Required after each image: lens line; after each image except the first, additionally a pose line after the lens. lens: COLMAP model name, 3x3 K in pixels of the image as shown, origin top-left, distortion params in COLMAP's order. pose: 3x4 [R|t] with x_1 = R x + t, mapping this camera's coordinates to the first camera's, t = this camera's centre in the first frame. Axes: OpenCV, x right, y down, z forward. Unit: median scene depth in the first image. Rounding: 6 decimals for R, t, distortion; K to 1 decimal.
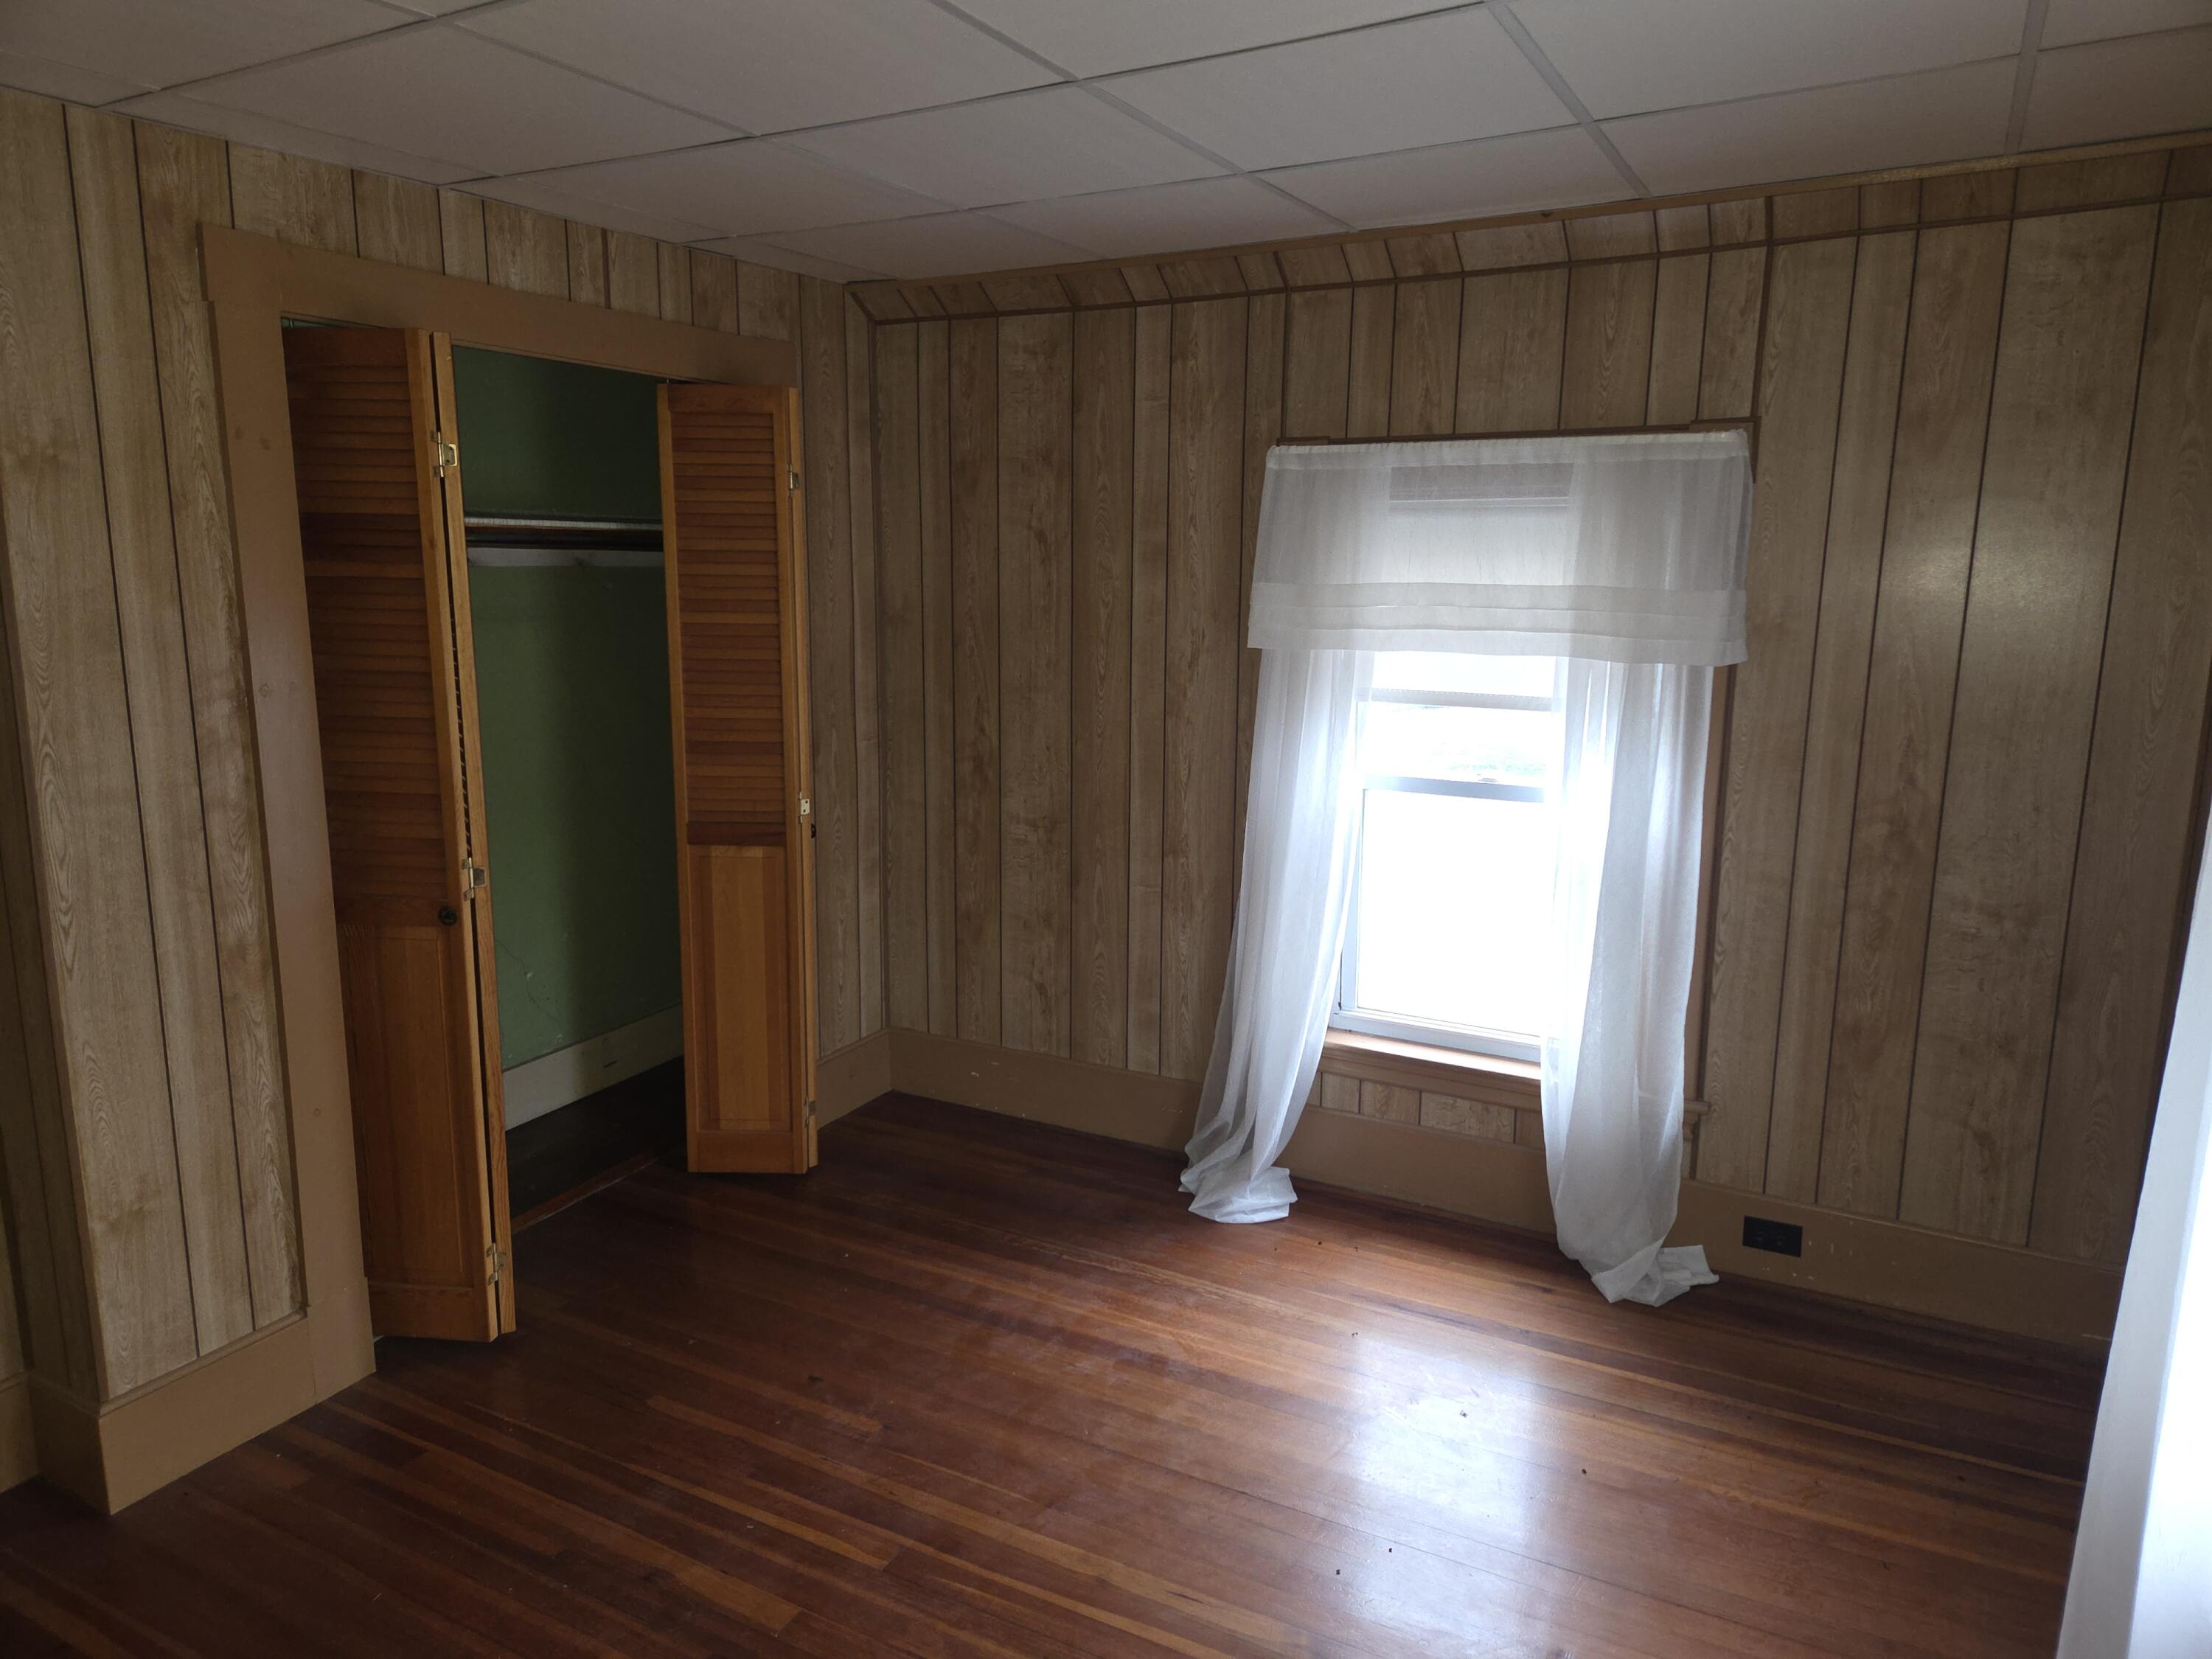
lens RADIAL K [[1499.4, 0, 1103.2], [0, 1499.4, 818.2], [0, 0, 1]] dist [0.069617, -0.065167]
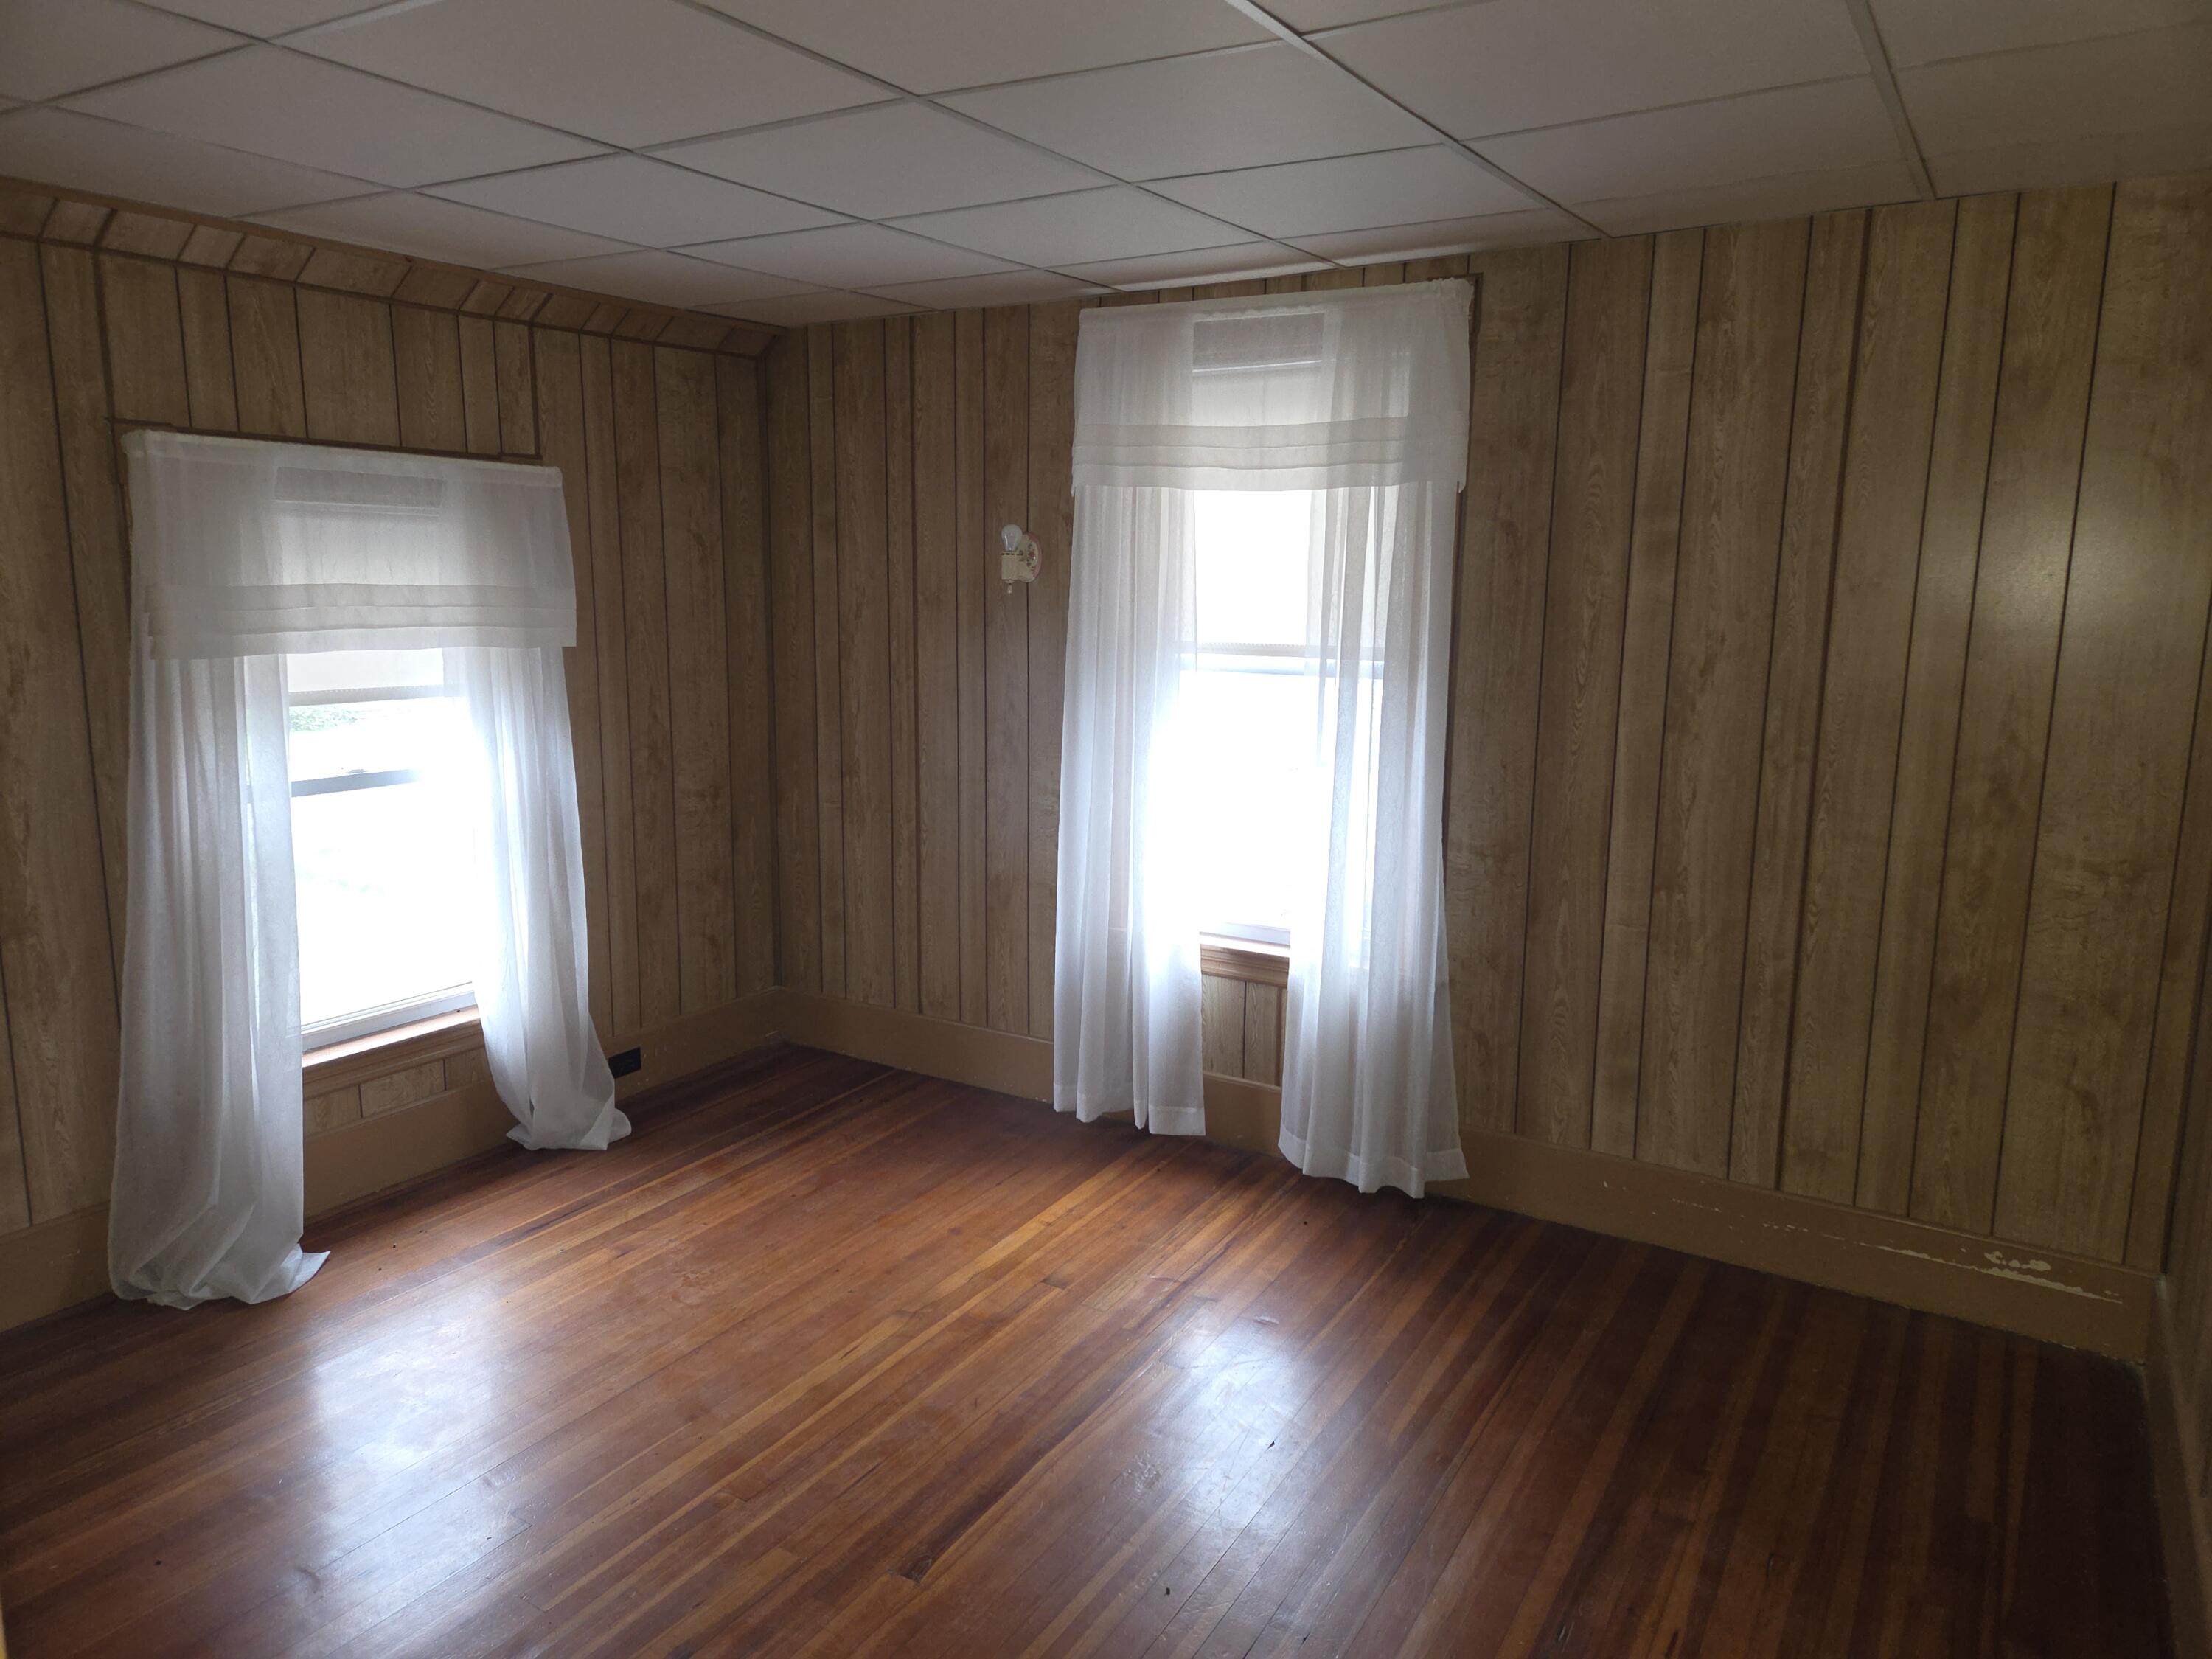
lens RADIAL K [[1499.4, 0, 1101.7], [0, 1499.4, 832.4], [0, 0, 1]] dist [0.069617, -0.065167]
pose [[0.028324, -0.169654, 0.985097, -0.832645], [0.169604, 0.972018, 0.162526, -0.072779], [-0.985105, 0.162473, 0.056305, 0.463821]]
